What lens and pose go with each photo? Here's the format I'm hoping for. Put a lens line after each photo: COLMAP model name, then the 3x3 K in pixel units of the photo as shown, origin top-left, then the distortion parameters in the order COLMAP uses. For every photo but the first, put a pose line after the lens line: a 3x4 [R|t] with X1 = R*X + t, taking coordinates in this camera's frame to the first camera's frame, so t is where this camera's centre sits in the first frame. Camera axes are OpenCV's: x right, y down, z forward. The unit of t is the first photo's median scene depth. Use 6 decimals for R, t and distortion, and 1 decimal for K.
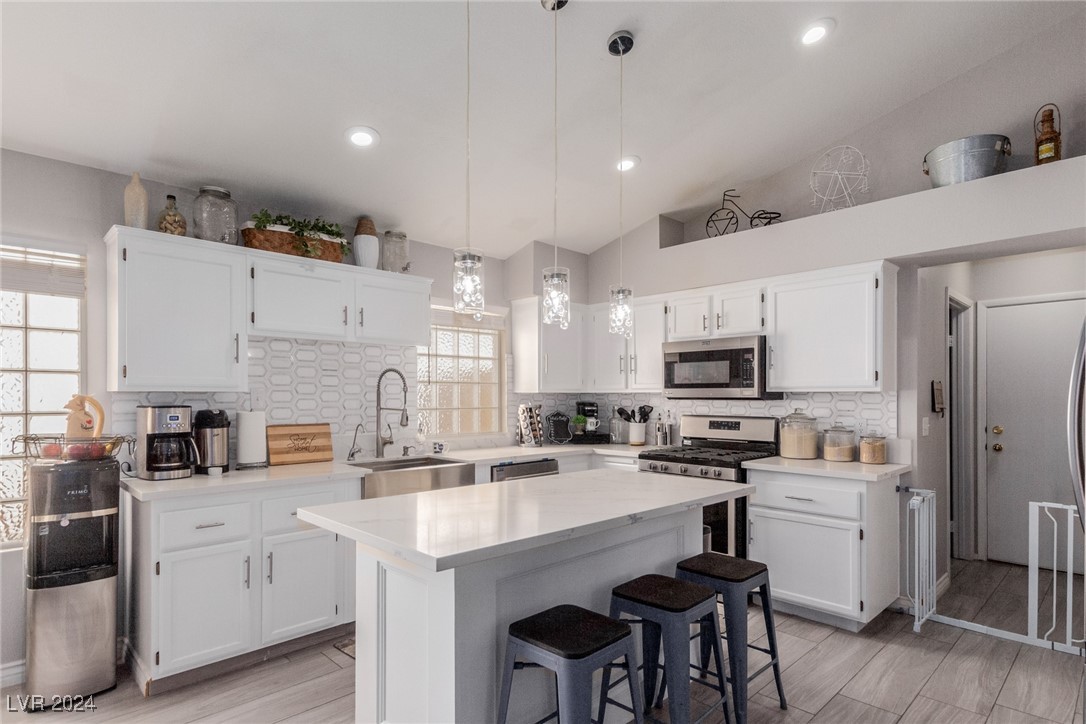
lens RADIAL K [[571.8, 0, 535.5], [0, 571.8, 397.9], [0, 0, 1]] dist [0.025915, -0.011817]
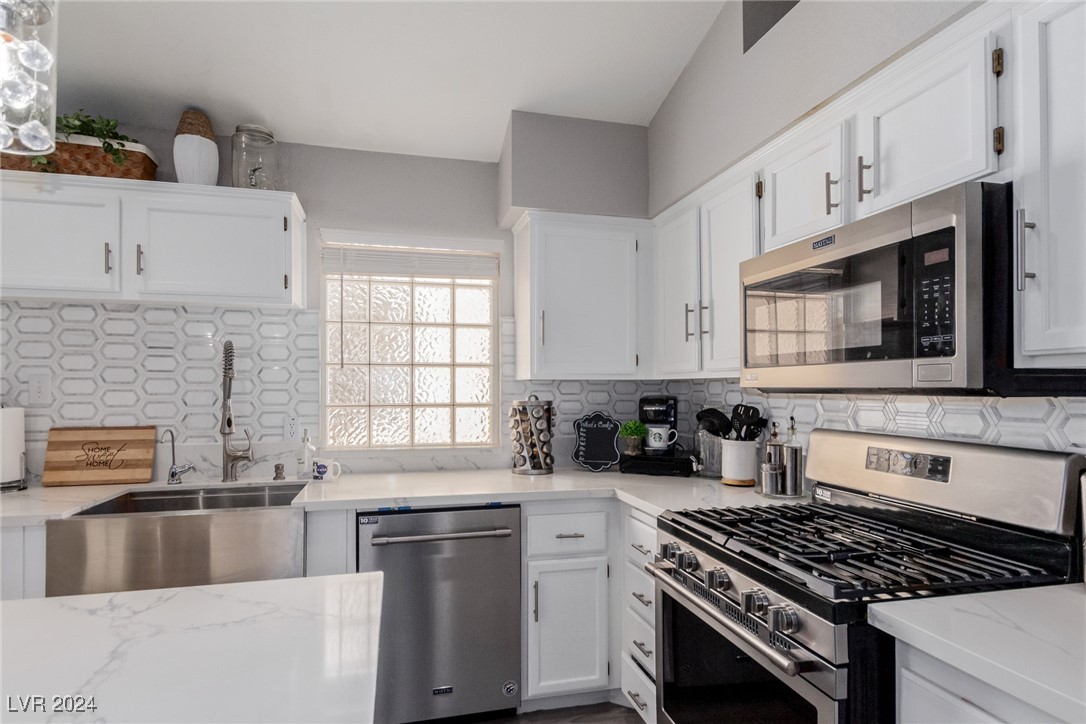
lens RADIAL K [[571.8, 0, 512.0], [0, 571.8, 384.1], [0, 0, 1]] dist [0.025915, -0.011817]
pose [[0.858672, -0.003922, -0.512511, 0.351953], [-0.000600, 0.999962, -0.008657, 0.000320], [0.512525, 0.007741, 0.858637, 0.639052]]
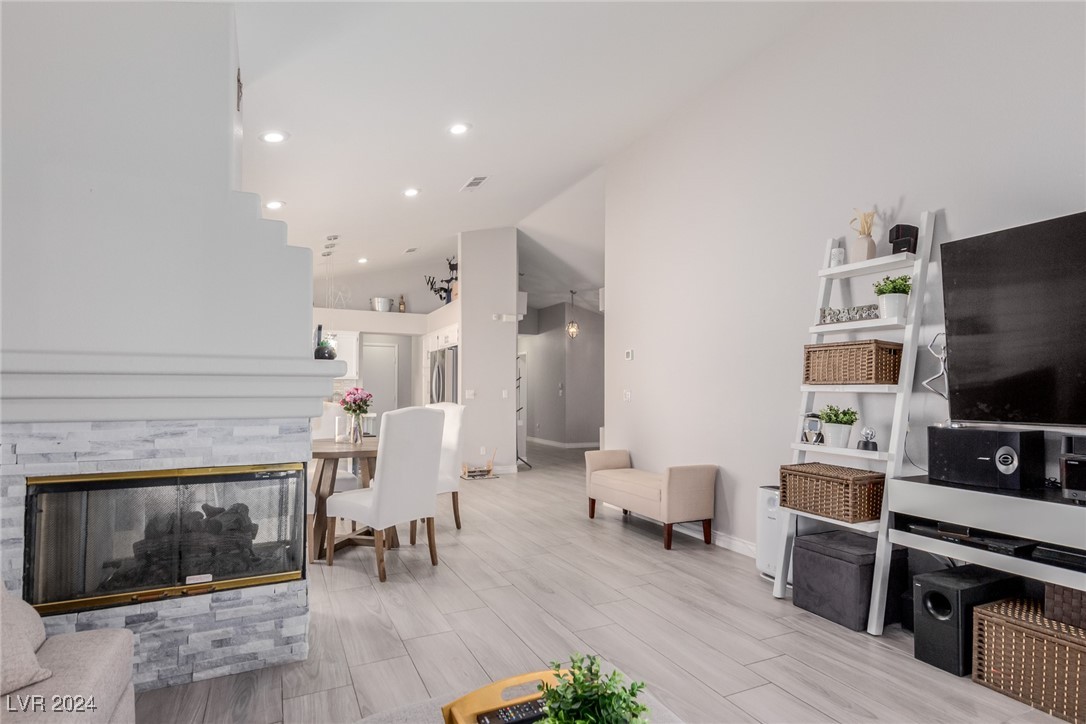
lens RADIAL K [[571.8, 0, 556.3], [0, 571.8, 379.1], [0, 0, 1]] dist [0.025915, -0.011817]
pose [[0.303135, 0.020438, 0.952728, -1.583439], [0.000109, 0.999769, -0.021482, 0.043192], [-0.952948, 0.006616, 0.303063, -0.666715]]
